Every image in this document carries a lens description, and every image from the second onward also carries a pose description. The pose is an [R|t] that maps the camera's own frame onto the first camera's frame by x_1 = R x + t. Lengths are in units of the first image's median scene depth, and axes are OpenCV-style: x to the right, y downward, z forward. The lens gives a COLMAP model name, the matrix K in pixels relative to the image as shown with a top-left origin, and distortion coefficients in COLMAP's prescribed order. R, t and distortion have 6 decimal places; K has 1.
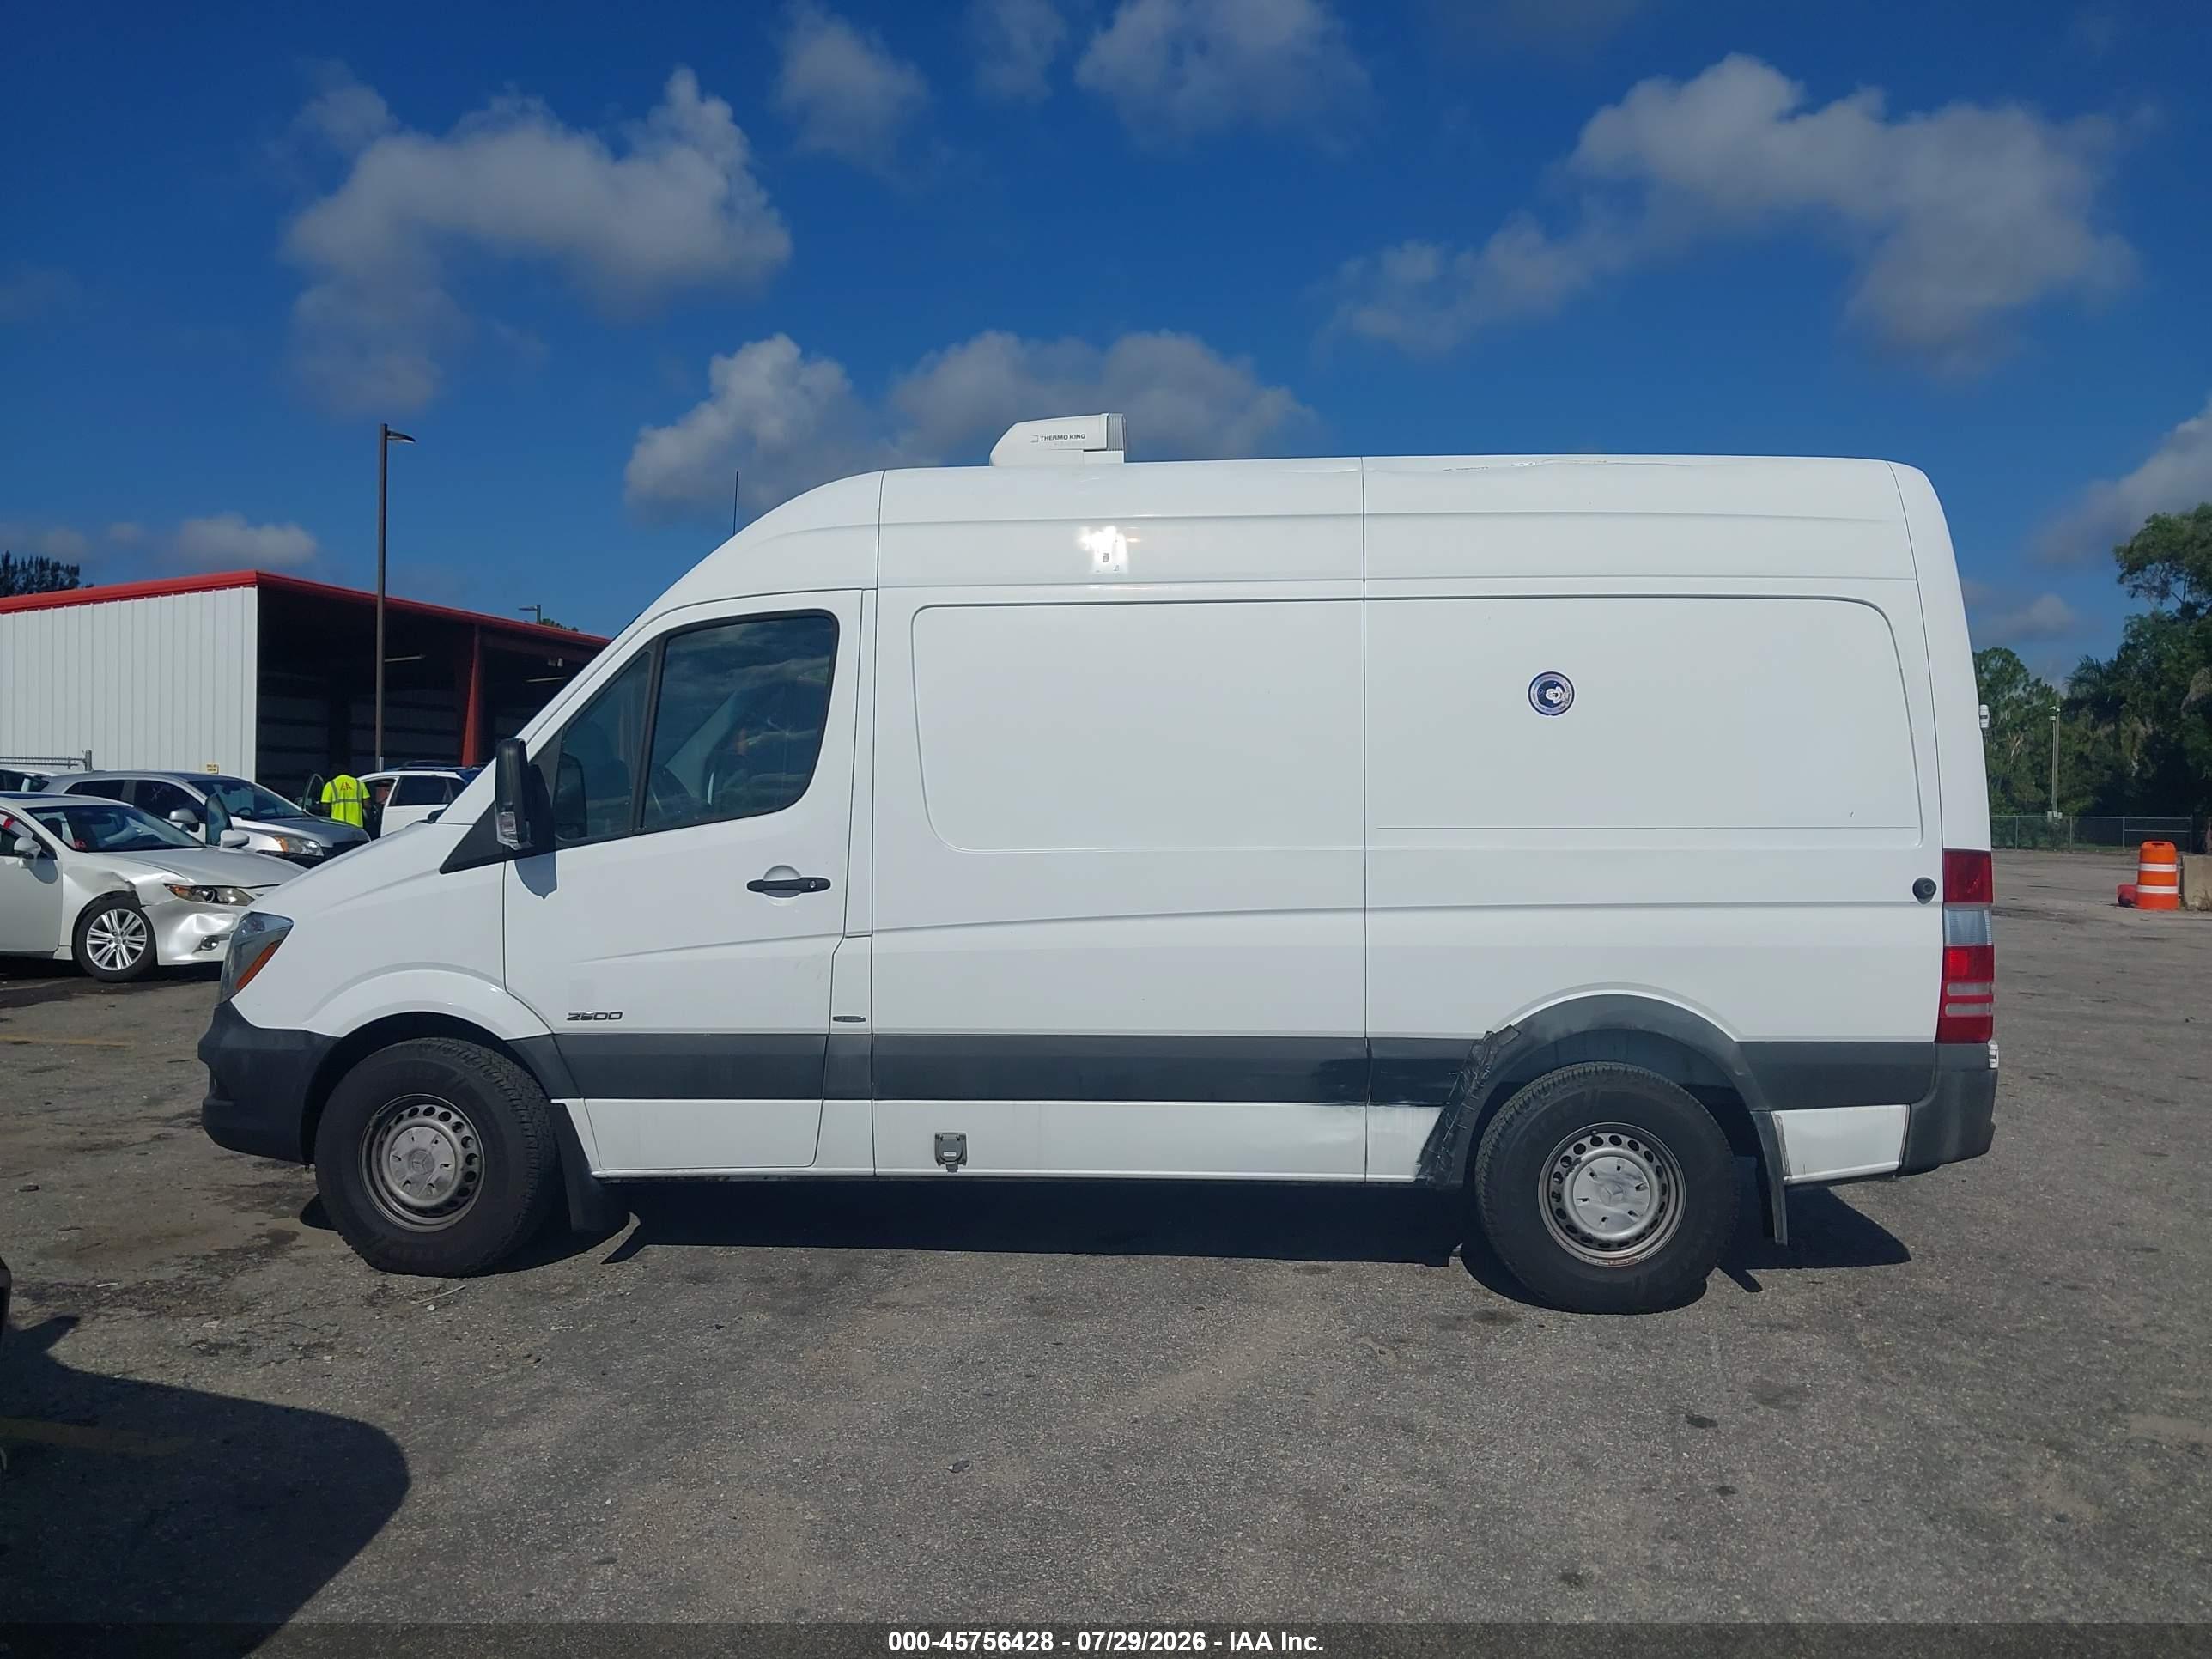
lens RADIAL K [[1925.2, 0, 1041.4], [0, 1925.2, 828.6], [0, 0, 1]] dist [-0.019902, 0.029128]
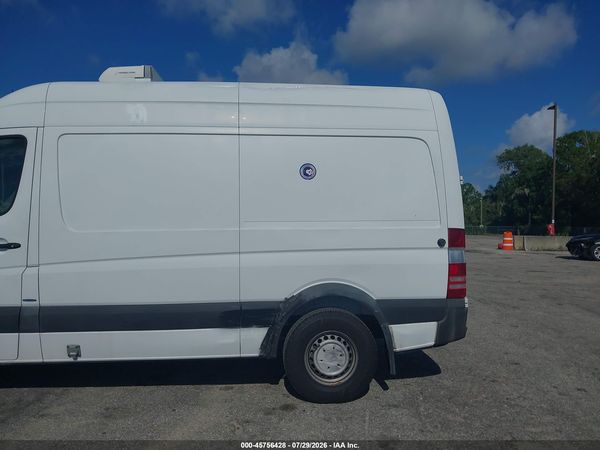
lens RADIAL K [[523.9, 0, 298.7], [0, 523.9, 227.3], [0, 0, 1]] dist [0.042516, -0.023461]
pose [[0.988529, -0.005949, 0.150911, 0.140153], [0.007127, 0.999948, -0.007264, 0.012973], [-0.150860, 0.008256, 0.988521, 0.277983]]
